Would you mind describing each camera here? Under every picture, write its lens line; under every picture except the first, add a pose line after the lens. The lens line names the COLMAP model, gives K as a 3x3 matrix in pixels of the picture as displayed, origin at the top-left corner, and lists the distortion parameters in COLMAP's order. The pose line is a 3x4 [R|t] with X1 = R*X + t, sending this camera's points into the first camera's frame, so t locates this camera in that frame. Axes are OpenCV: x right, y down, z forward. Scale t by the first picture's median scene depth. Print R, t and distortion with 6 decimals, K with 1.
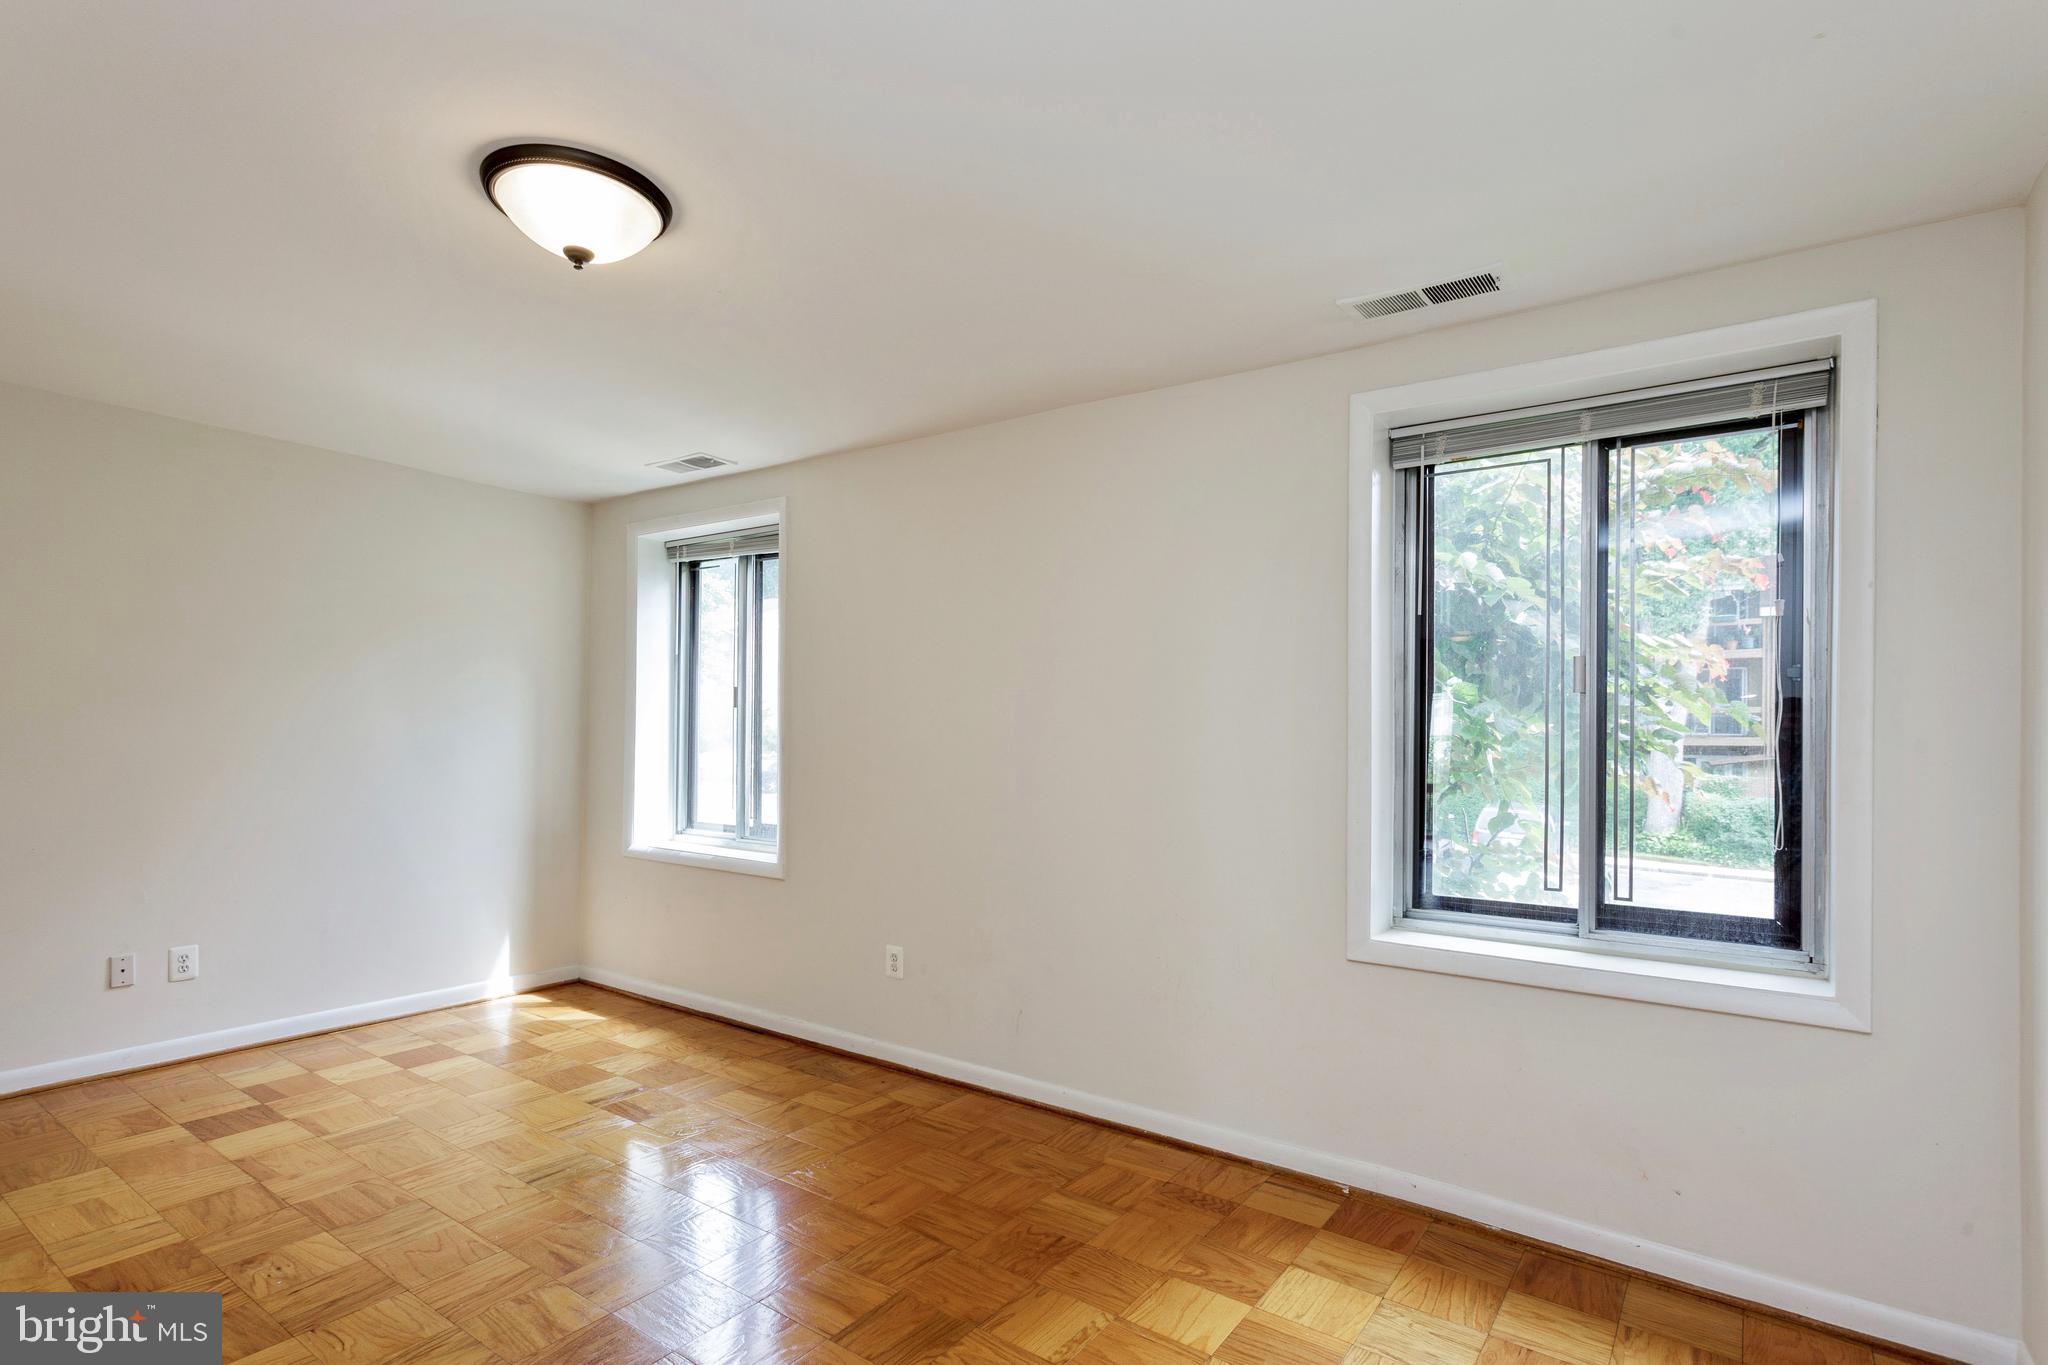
lens RADIAL K [[1007.7, 0, 986.8], [0, 1007.7, 744.6], [0, 0, 1]] dist [0.012938, 0.000222]
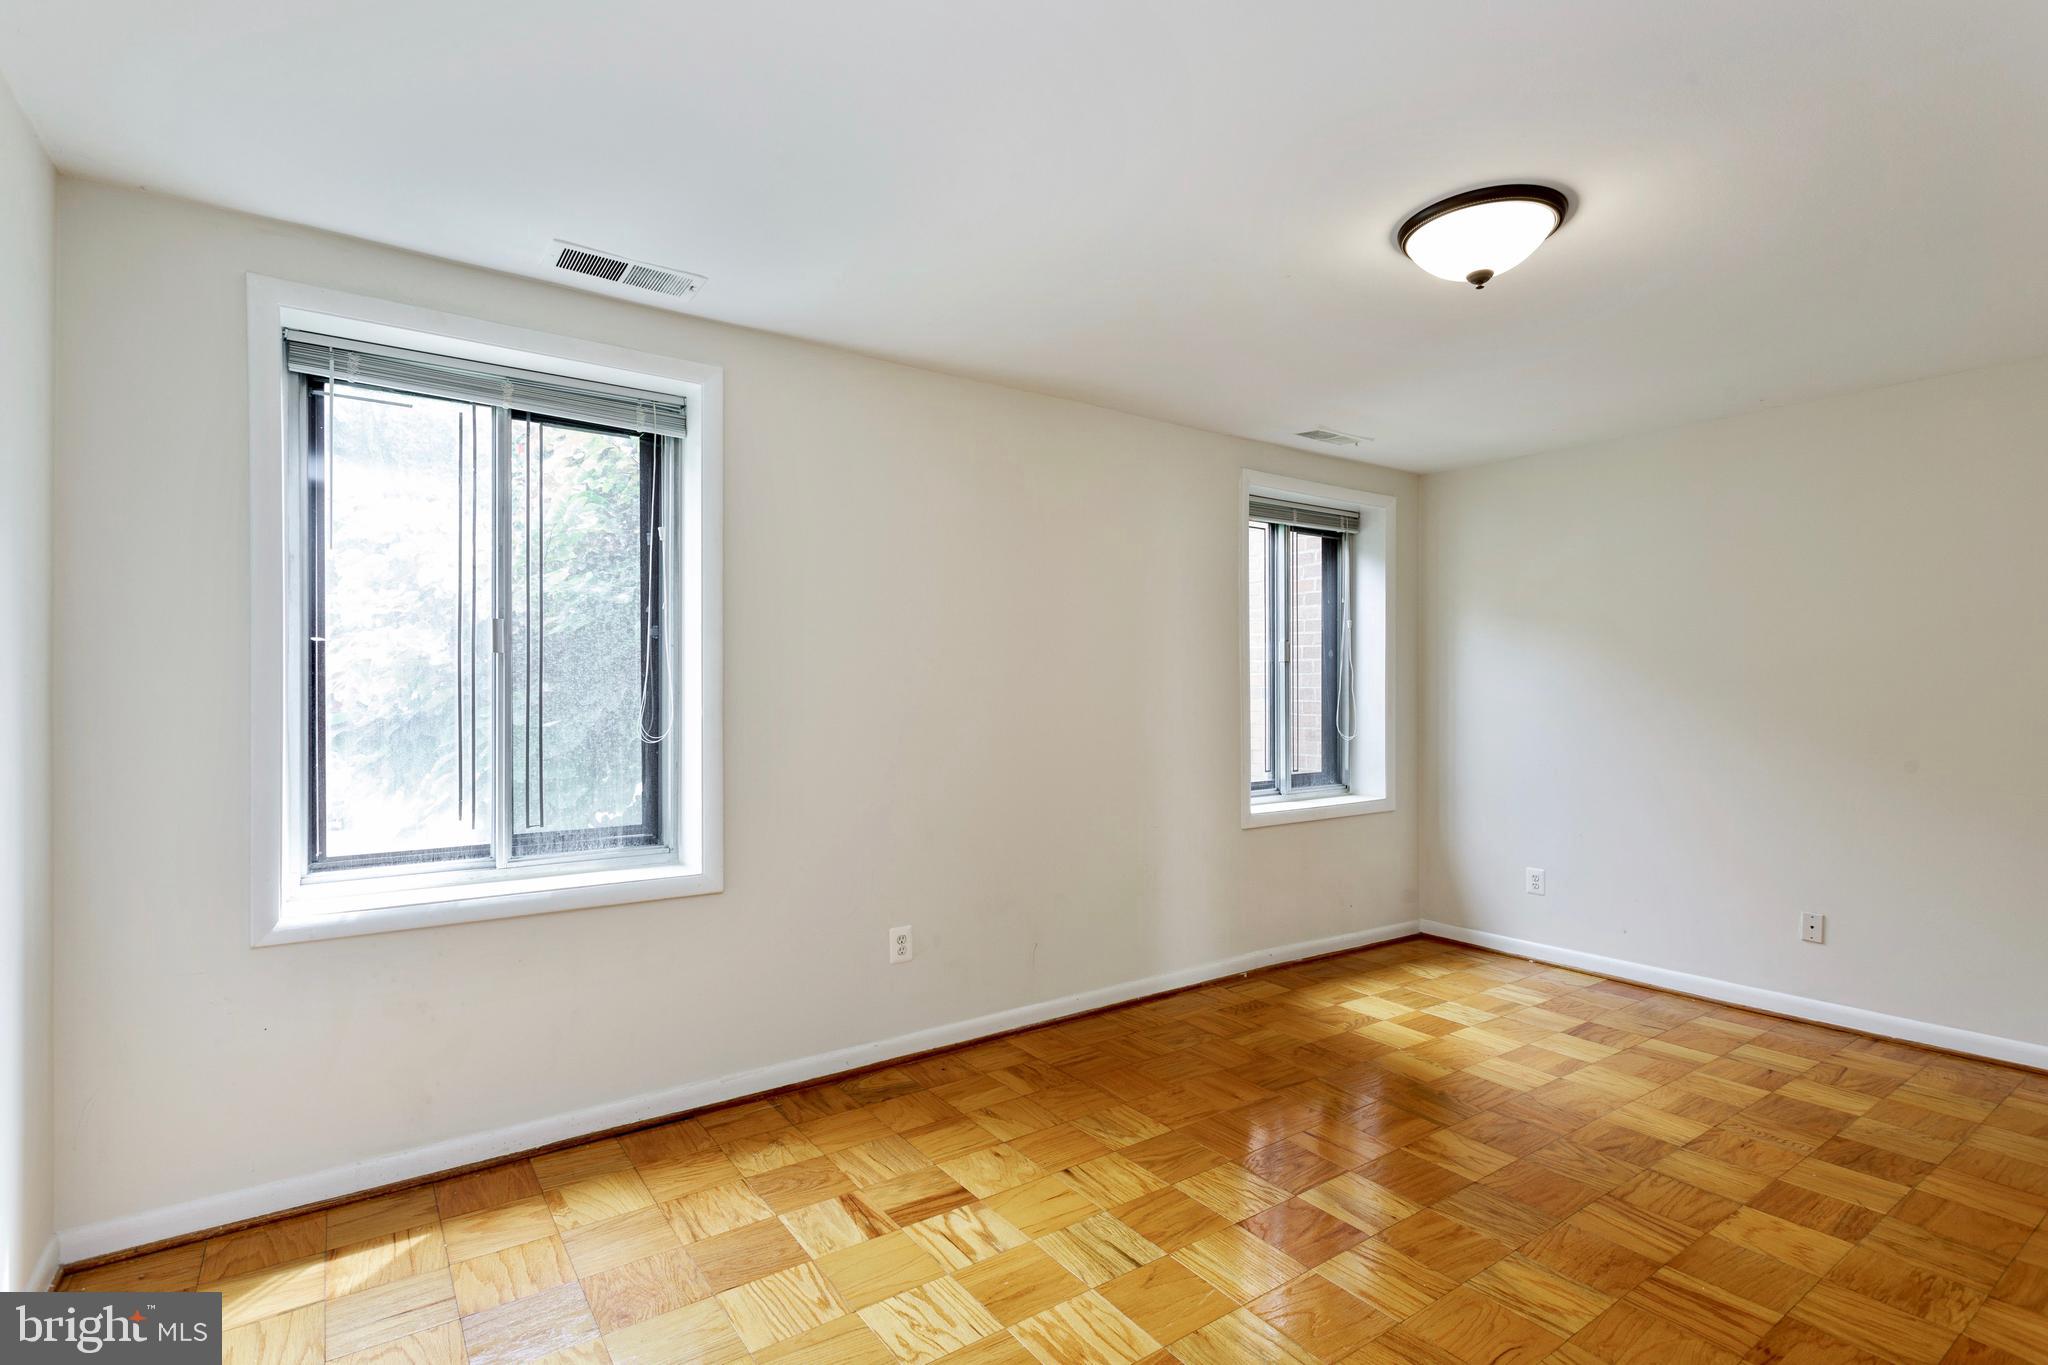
lens RADIAL K [[973.7, 0, 1024.0], [0, 973.7, 682.5], [0, 0, 1]] dist [0.004239, 0.001413]
pose [[0.302156, -0.003825, 0.953251, -0.911893], [0.005676, 0.999981, 0.002214, -0.021335], [-0.953242, 0.004742, 0.302172, 0.644897]]
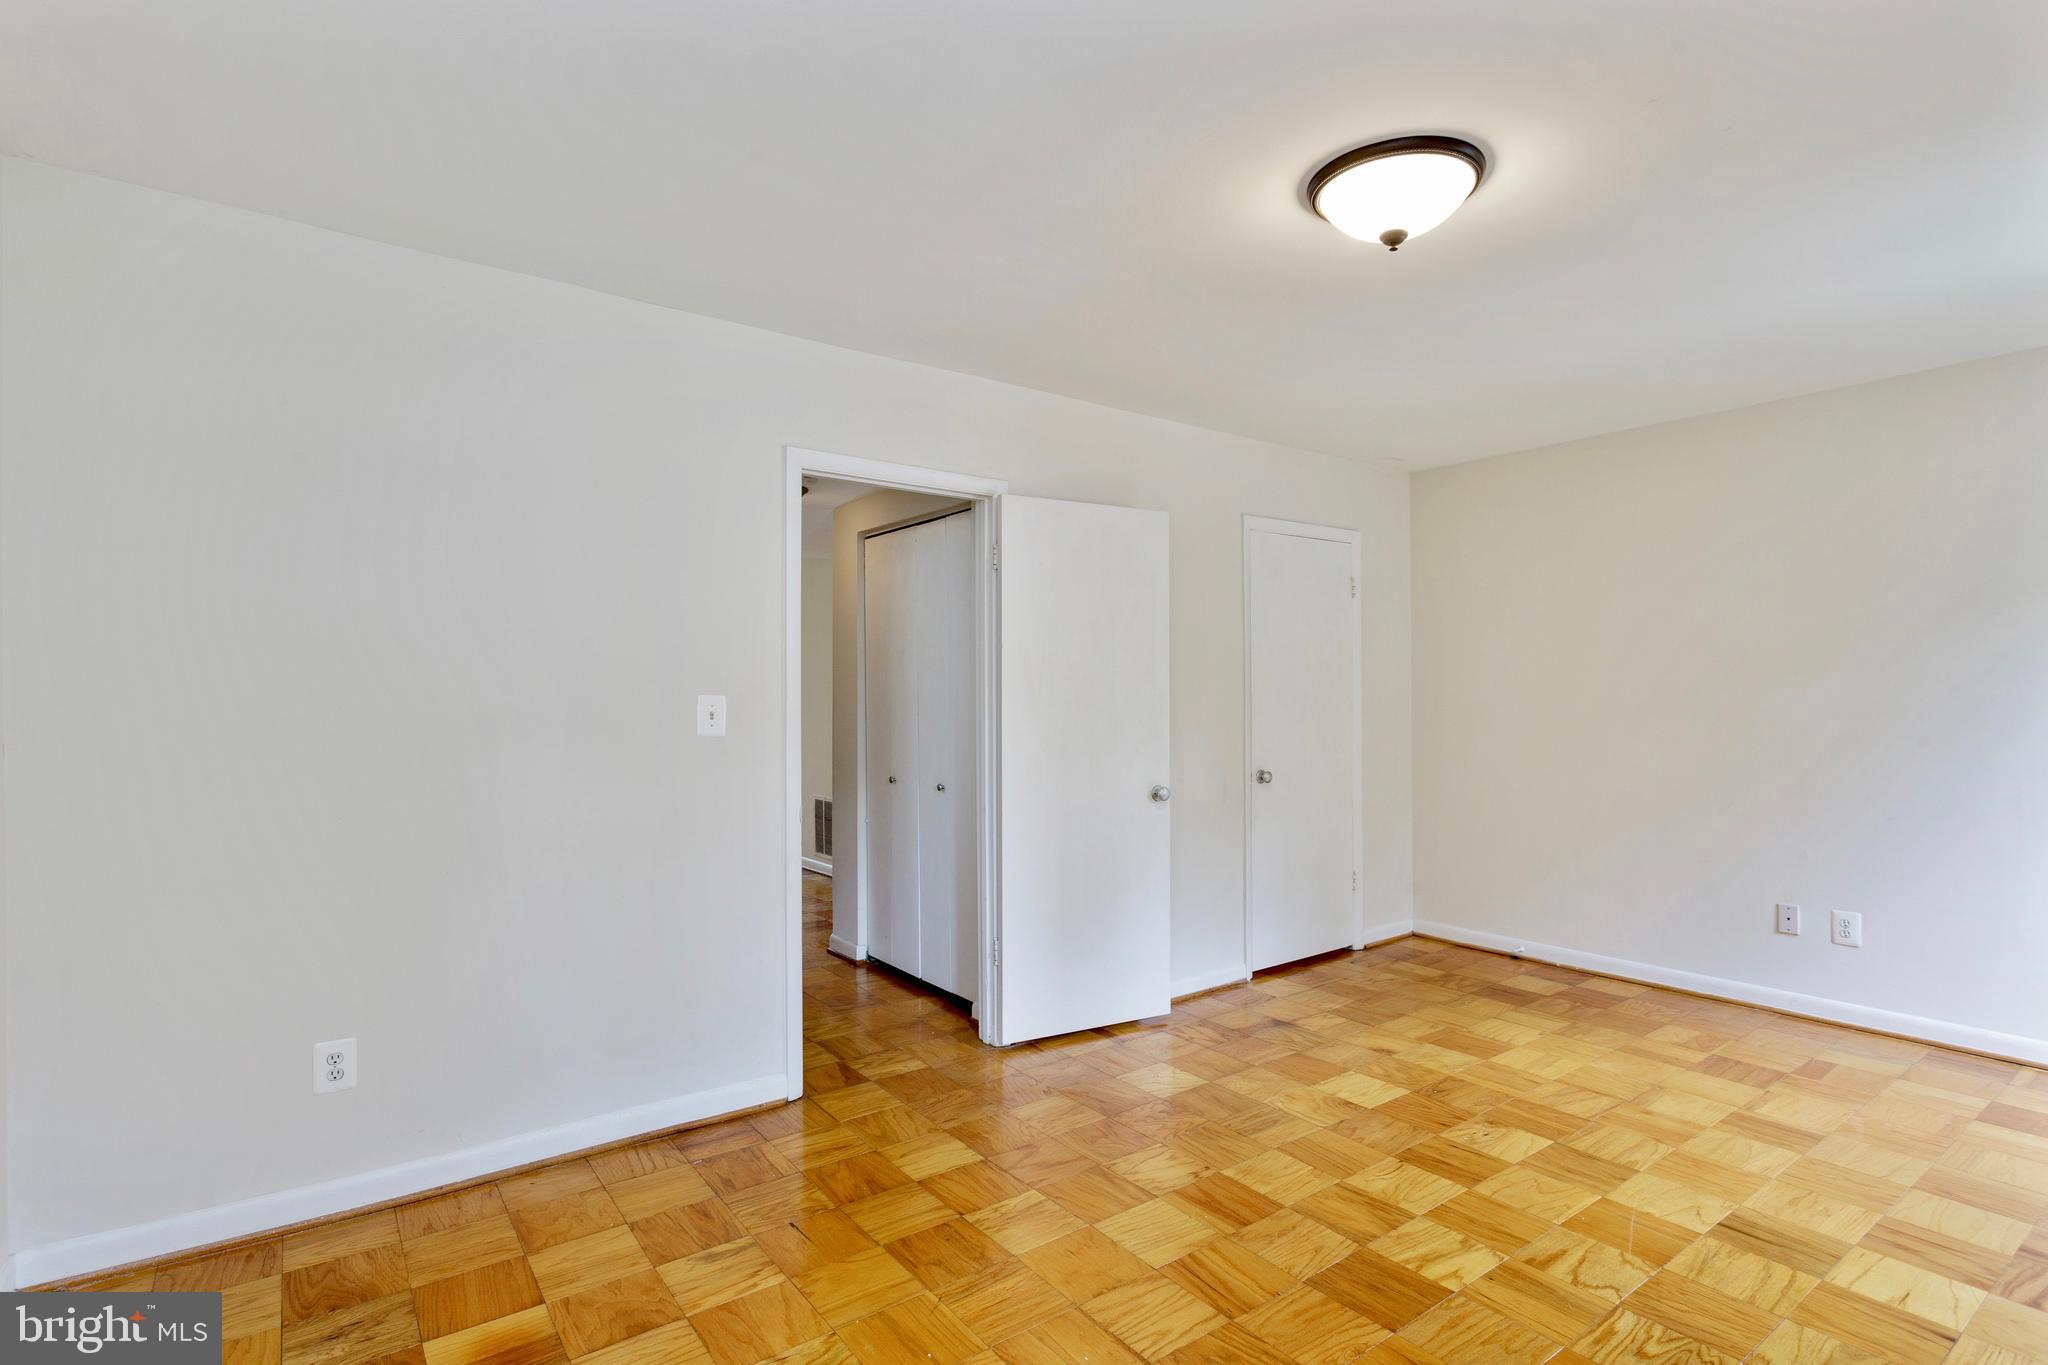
lens RADIAL K [[994.1, 0, 1017.9], [0, 994.1, 744.7], [0, 0, 1]] dist [0.003948, 0.000631]
pose [[-0.284751, 0.037408, -0.957871, 0.381371], [-0.002674, 0.999203, 0.039817, -0.002303], [0.958598, 0.013900, -0.284424, 0.504709]]
